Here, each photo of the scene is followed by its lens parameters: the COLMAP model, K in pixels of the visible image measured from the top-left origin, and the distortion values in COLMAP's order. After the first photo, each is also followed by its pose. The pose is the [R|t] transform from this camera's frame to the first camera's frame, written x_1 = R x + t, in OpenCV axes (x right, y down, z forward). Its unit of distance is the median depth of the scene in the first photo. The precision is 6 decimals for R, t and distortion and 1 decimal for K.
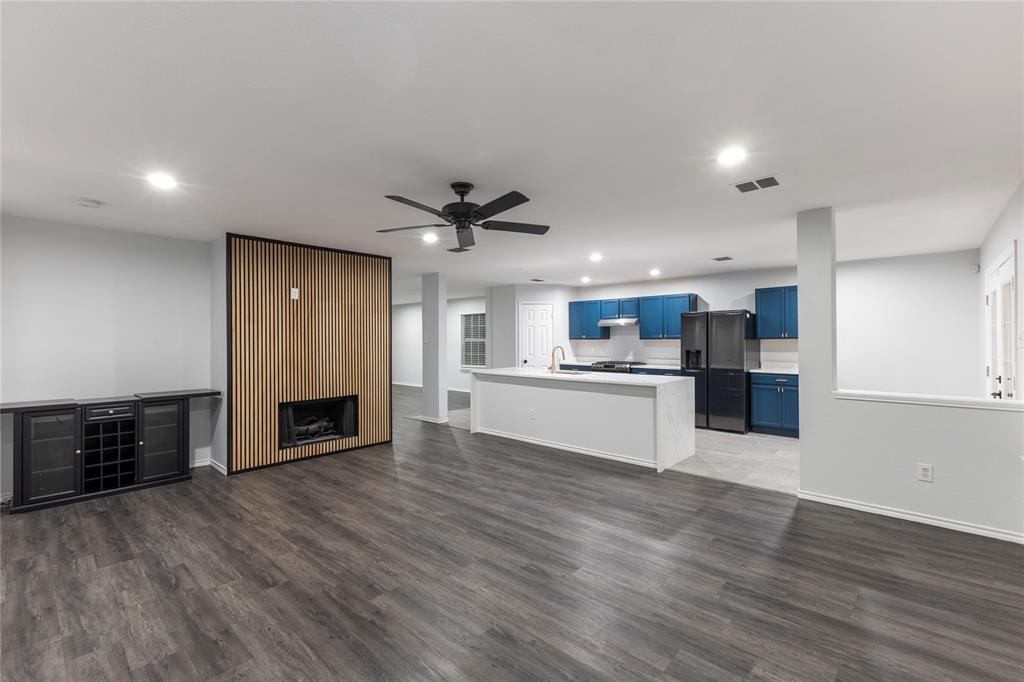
lens RADIAL K [[444.1, 0, 512.7], [0, 444.1, 338.6], [0, 0, 1]] dist [0.007375, -0.000711]
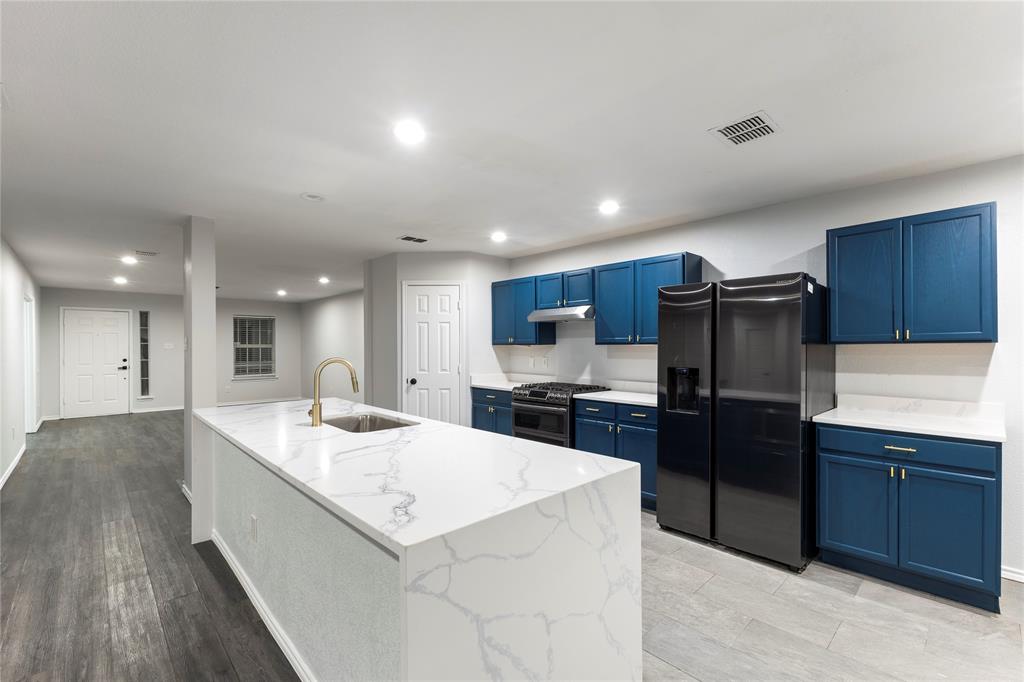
lens RADIAL K [[446.5, 0, 512.4], [0, 446.5, 350.2], [0, 0, 1]] dist [0.011655, -0.000661]
pose [[0.997195, 0.002945, -0.074788, 0.341270], [-0.002118, 0.999936, 0.011127, 0.003793], [0.074816, -0.010937, 0.997137, 0.678058]]
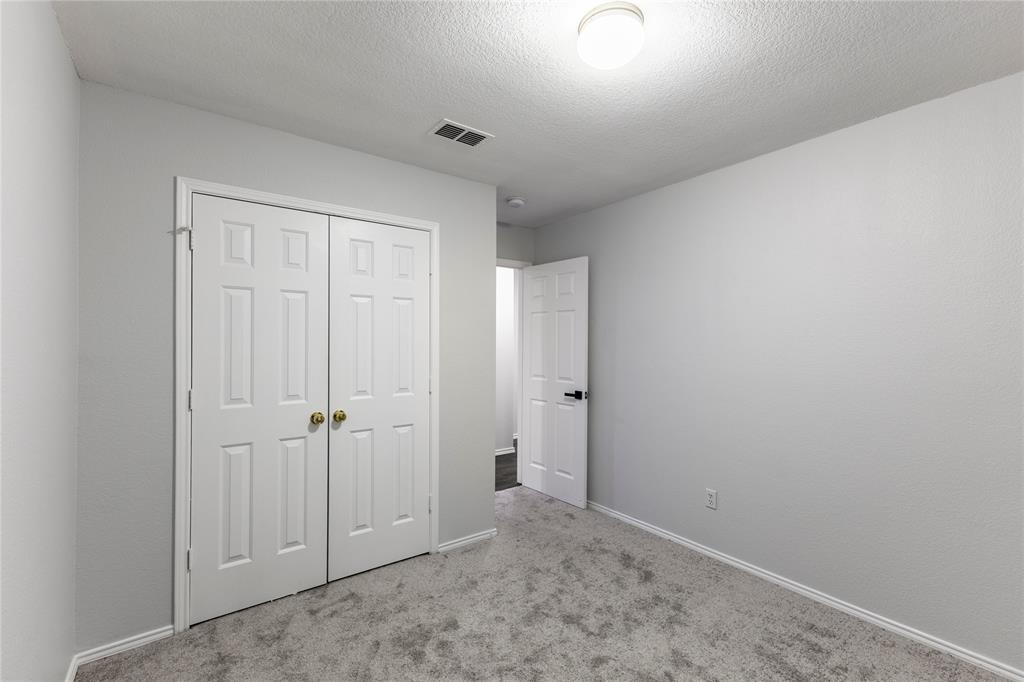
lens RADIAL K [[444.1, 0, 512.7], [0, 444.1, 338.6], [0, 0, 1]] dist [0.007375, -0.000711]
pose [[0.187694, 0.010431, 0.982172, -0.250088], [-0.004415, 0.999942, -0.009776, 0.004755], [-0.982218, -0.002501, 0.187729, 1.323696]]
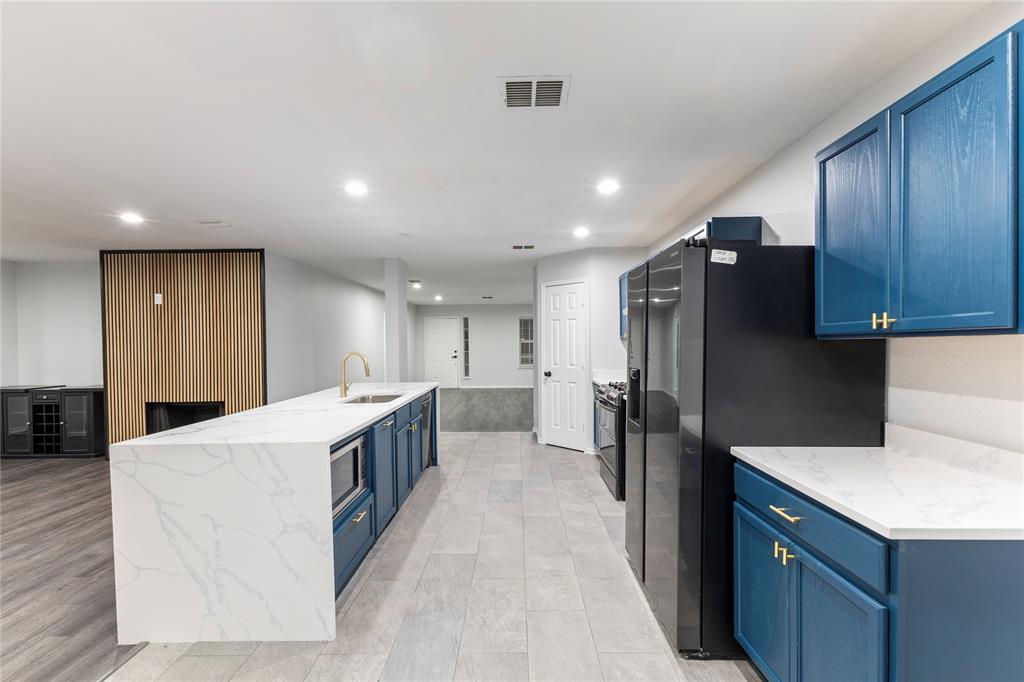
lens RADIAL K [[446.5, 0, 512.4], [0, 446.5, 350.2], [0, 0, 1]] dist [0.011655, -0.000661]
pose [[0.668077, 0.012284, -0.743991, 0.798645], [0.007673, 0.999697, 0.023395, 0.000406], [0.744053, -0.021339, 0.667780, 0.860129]]
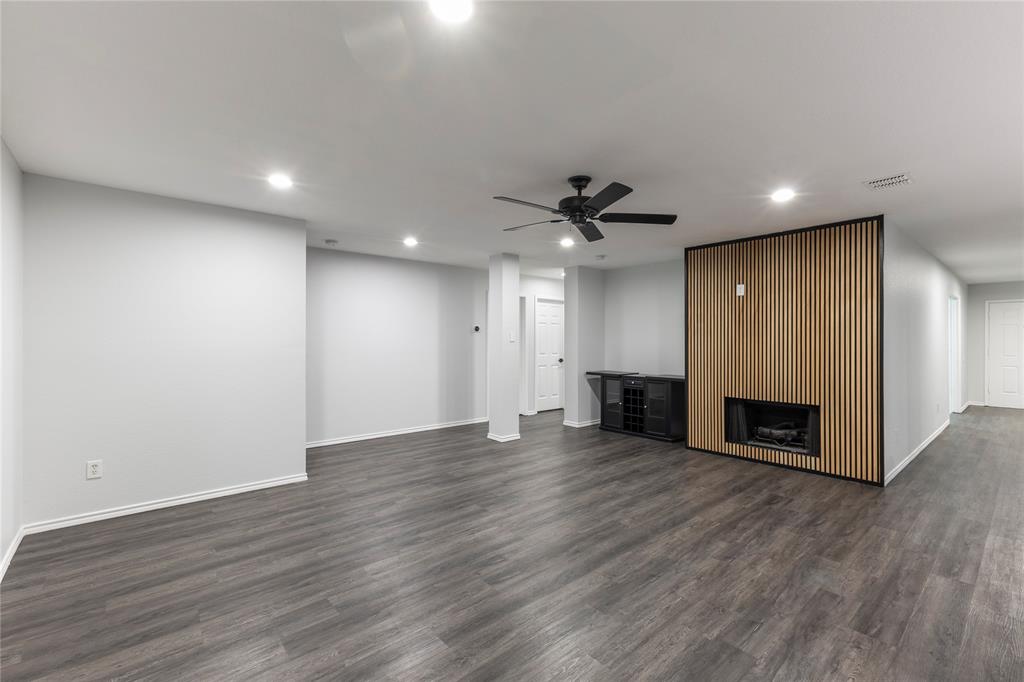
lens RADIAL K [[444.1, 0, 512.7], [0, 444.1, 338.6], [0, 0, 1]] dist [0.007375, -0.000711]
pose [[-0.122658, 0.002594, -0.992446, 0.528274], [0.004133, 0.999989, 0.002103, 0.003114], [0.992440, -0.003844, -0.122667, 0.581510]]
